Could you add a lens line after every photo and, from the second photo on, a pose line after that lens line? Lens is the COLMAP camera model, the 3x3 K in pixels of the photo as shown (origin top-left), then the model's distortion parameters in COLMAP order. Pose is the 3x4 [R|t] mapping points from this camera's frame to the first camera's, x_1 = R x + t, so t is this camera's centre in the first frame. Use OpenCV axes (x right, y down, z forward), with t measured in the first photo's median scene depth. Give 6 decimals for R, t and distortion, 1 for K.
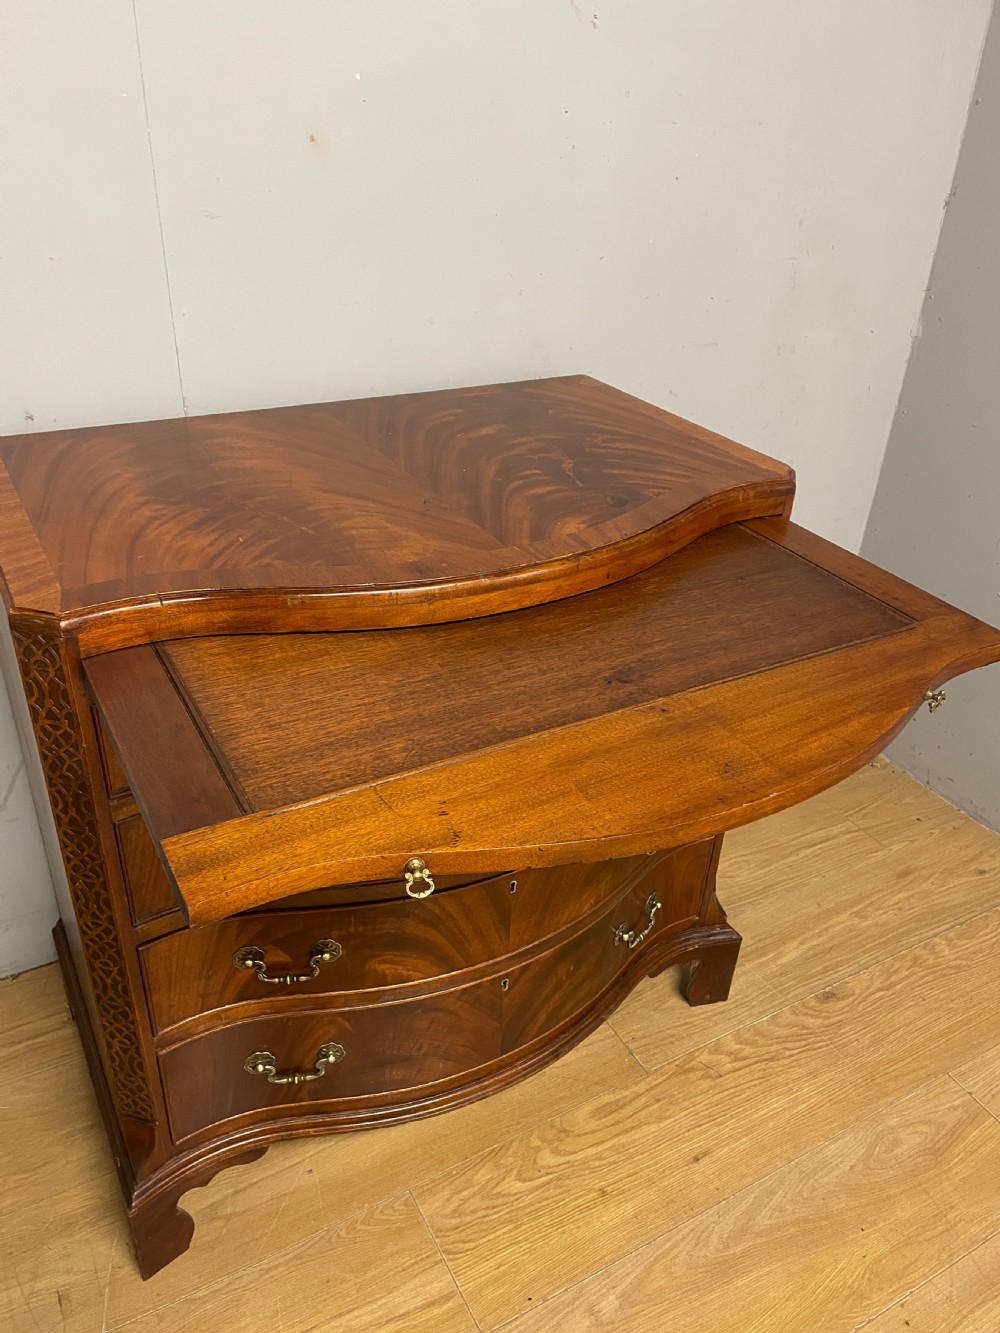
lens RADIAL K [[1013.8, 0, 492.9], [0, 1013.8, 673.3], [0, 0, 1]] dist [0.096518, -0.125199]
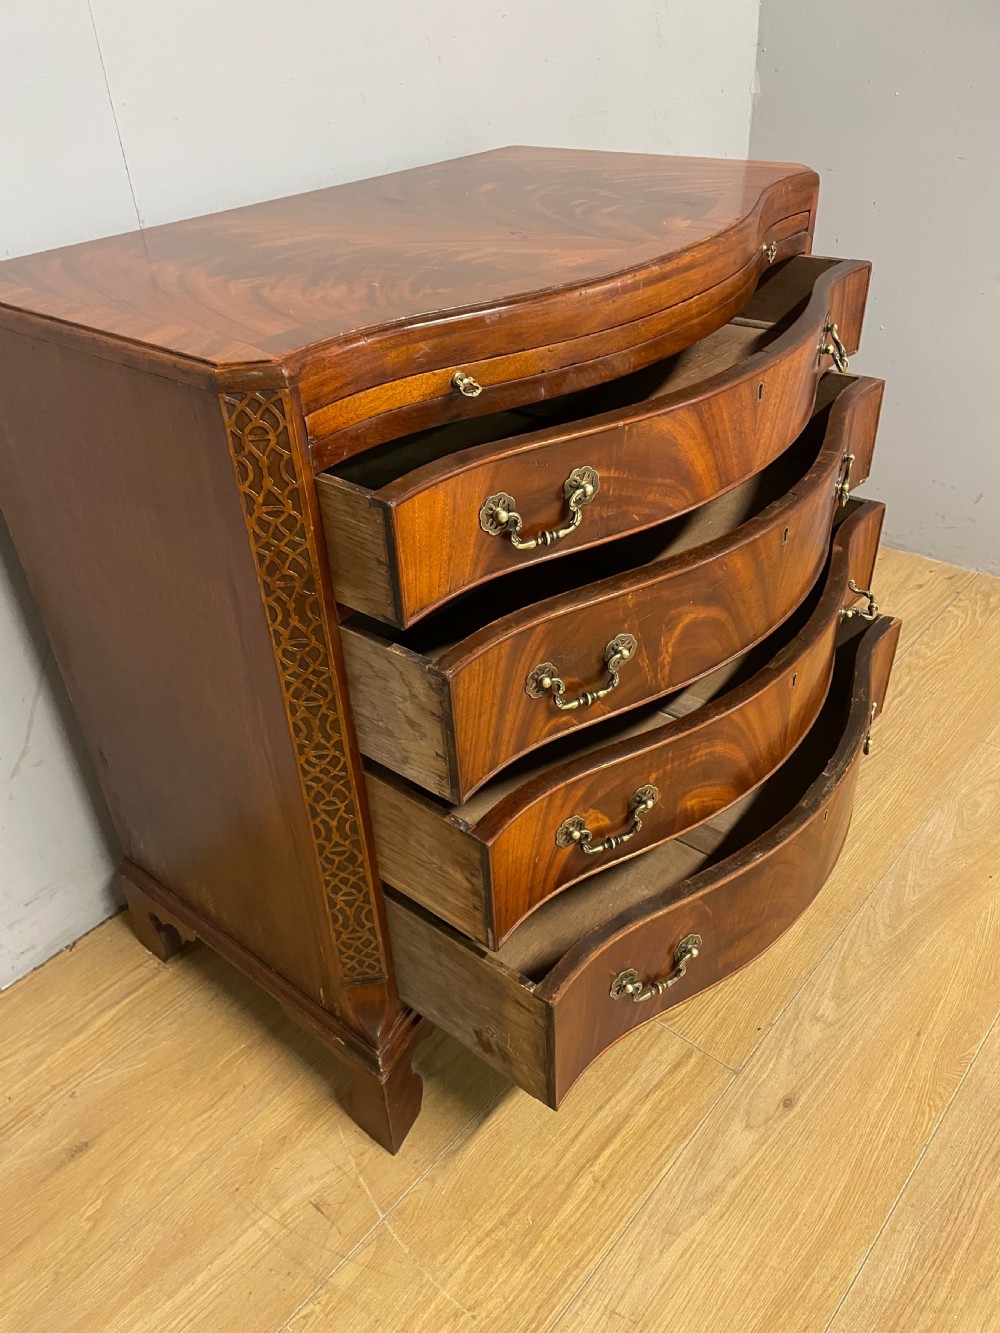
lens RADIAL K [[1013.8, 0, 493.2], [0, 1013.8, 676.7], [0, 0, 1]] dist [0.096518, -0.125199]
pose [[0.934526, -0.268877, 0.233165, -0.356486], [0.254010, 0.962798, 0.092188, 0.109866], [-0.249278, -0.026926, 0.968057, 0.089837]]
